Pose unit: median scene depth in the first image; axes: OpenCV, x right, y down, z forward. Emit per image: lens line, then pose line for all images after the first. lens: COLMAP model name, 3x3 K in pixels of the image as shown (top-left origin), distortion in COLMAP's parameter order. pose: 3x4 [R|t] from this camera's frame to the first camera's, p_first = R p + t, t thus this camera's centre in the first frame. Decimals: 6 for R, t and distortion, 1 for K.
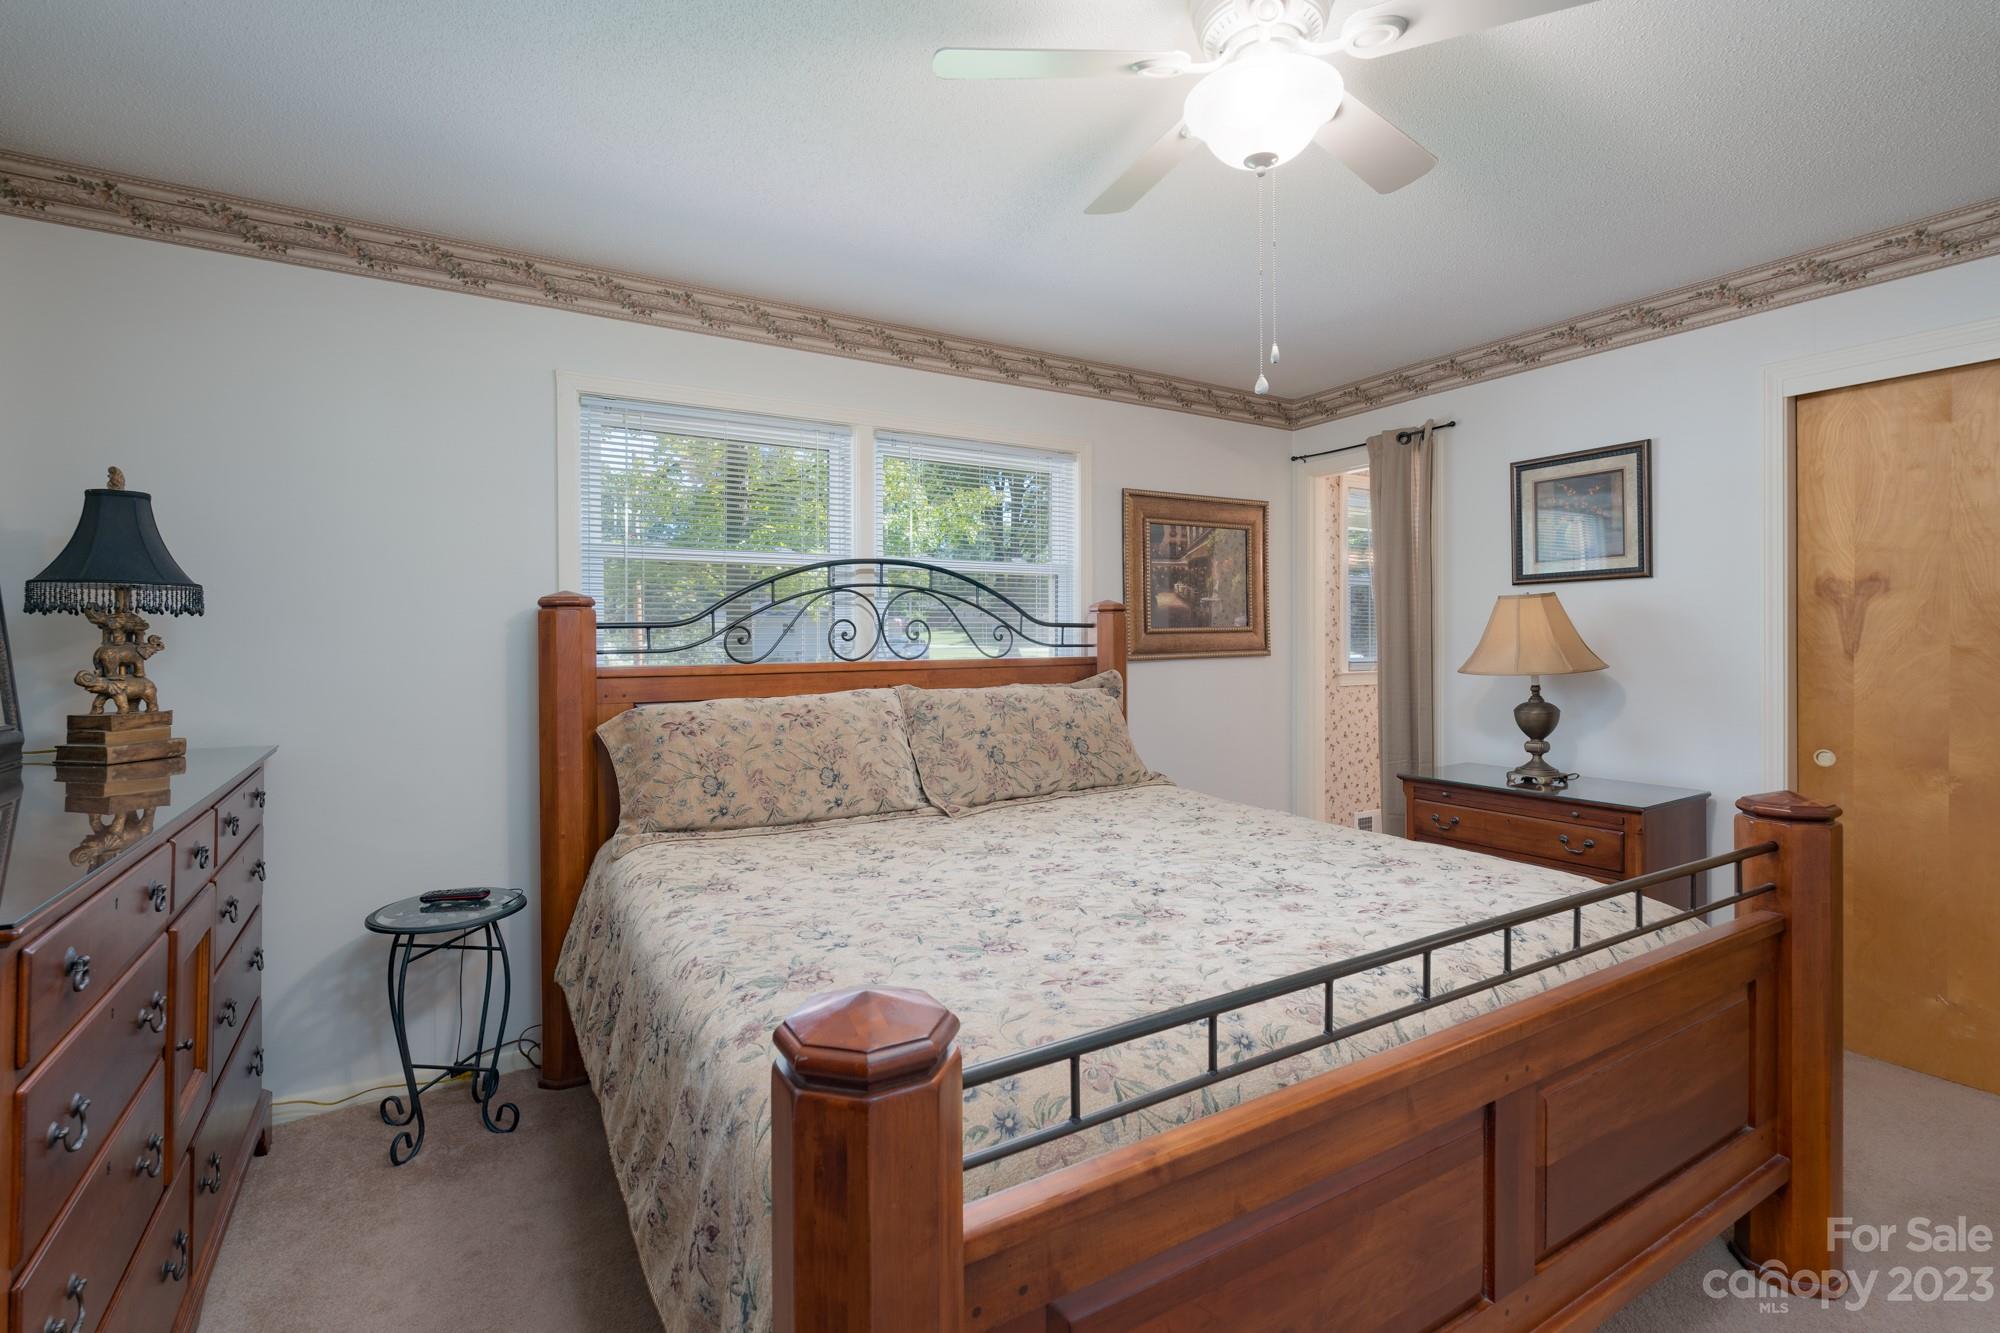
lens RADIAL K [[917.4, 0, 1003.1], [0, 917.4, 647.1], [0, 0, 1]] dist [-0.000215, -0.000435]
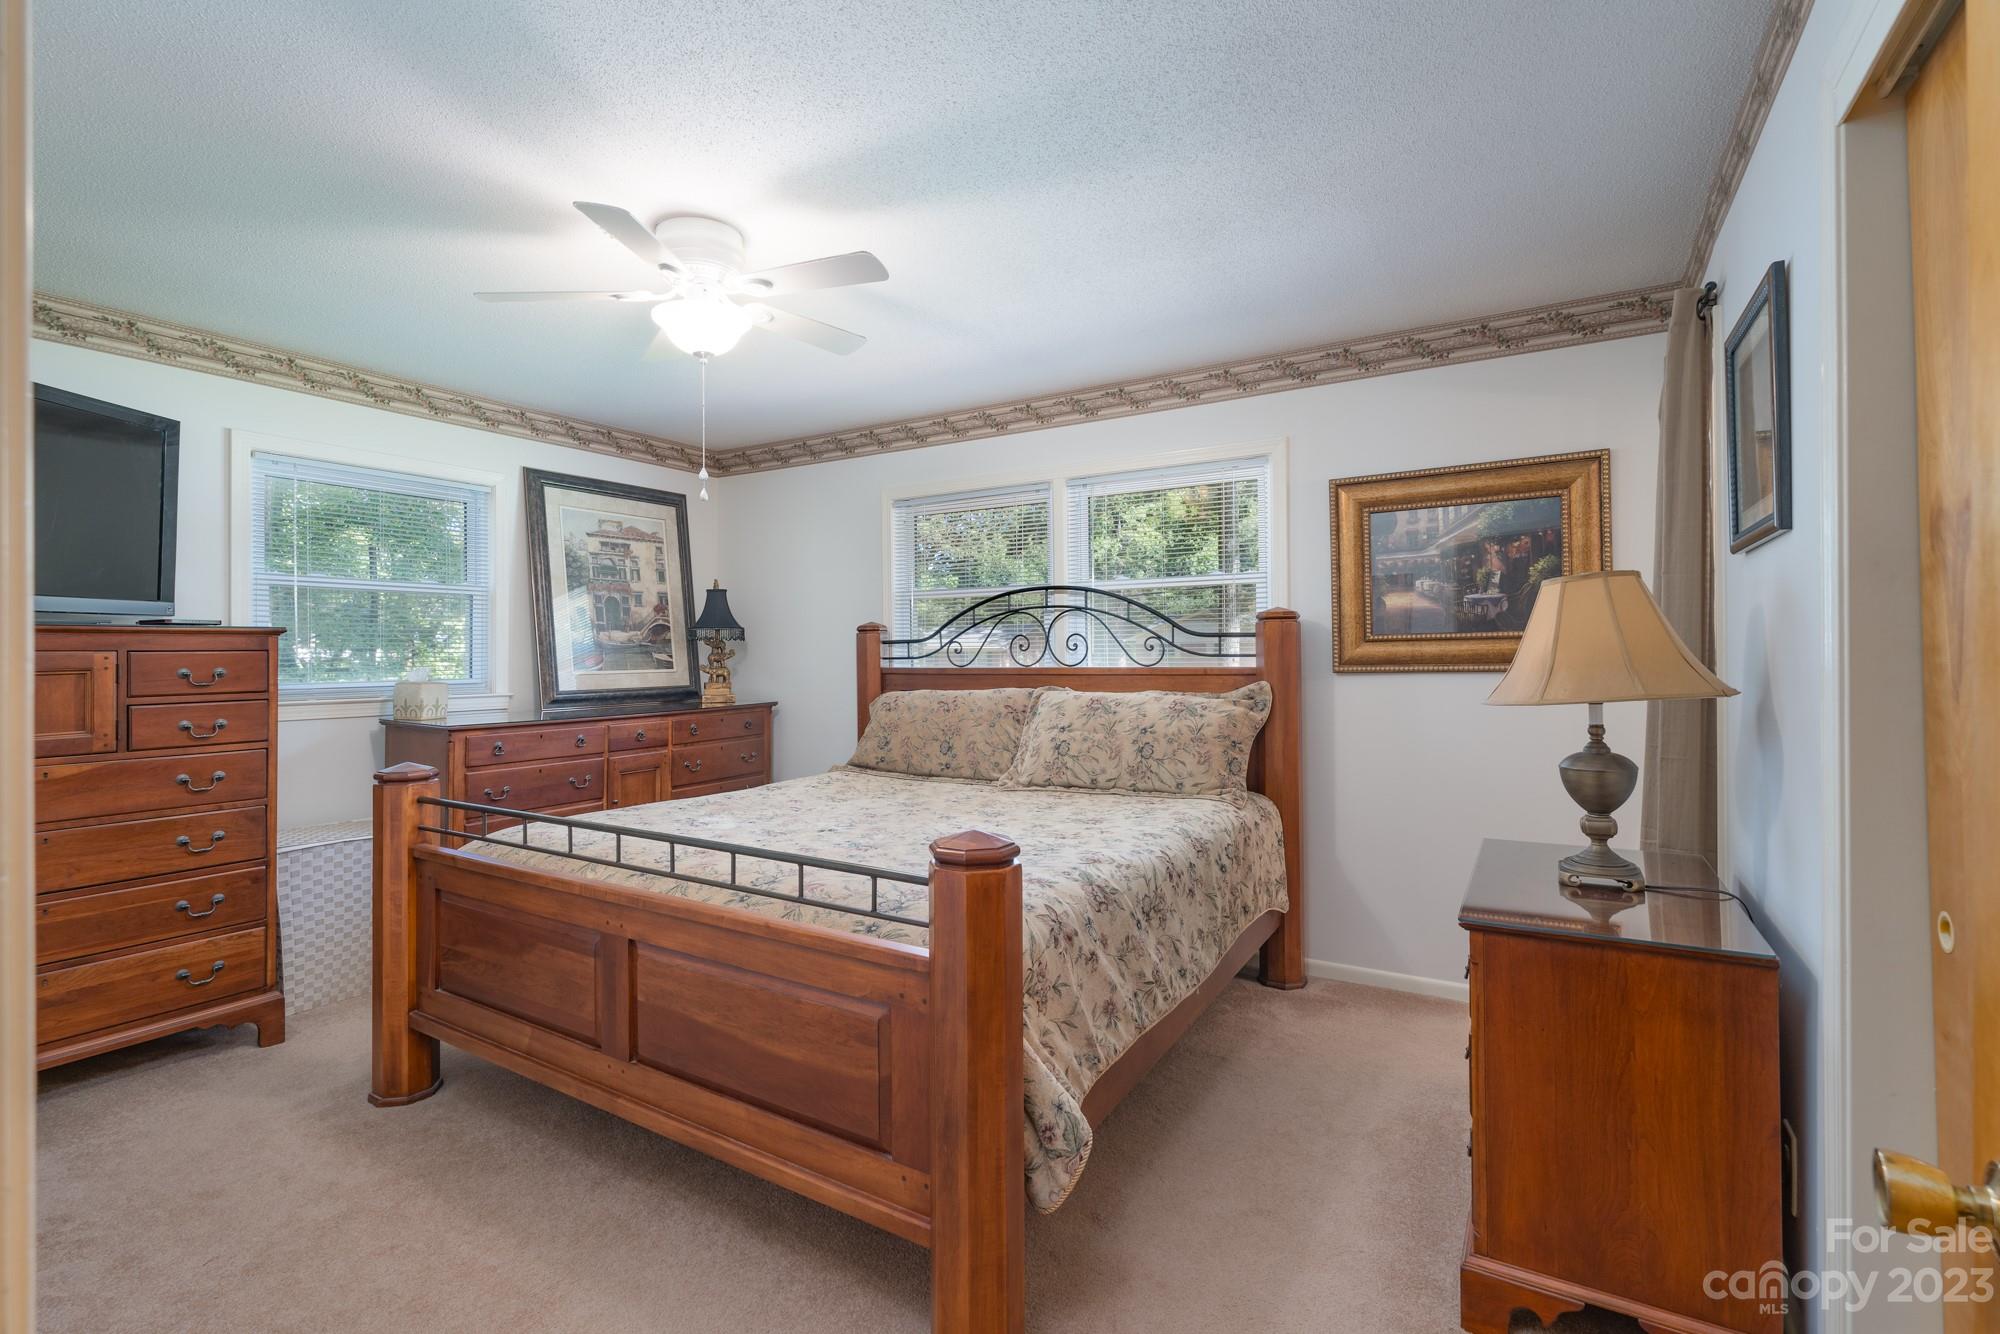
lens RADIAL K [[917.4, 0, 1001.3], [0, 917.4, 656.3], [0, 0, 1]] dist [-0.000215, -0.000435]
pose [[0.451230, 0.006910, -0.892381, 0.947924], [-0.000721, 0.999973, 0.007378, -0.008594], [0.892407, -0.002686, 0.451223, 0.369965]]
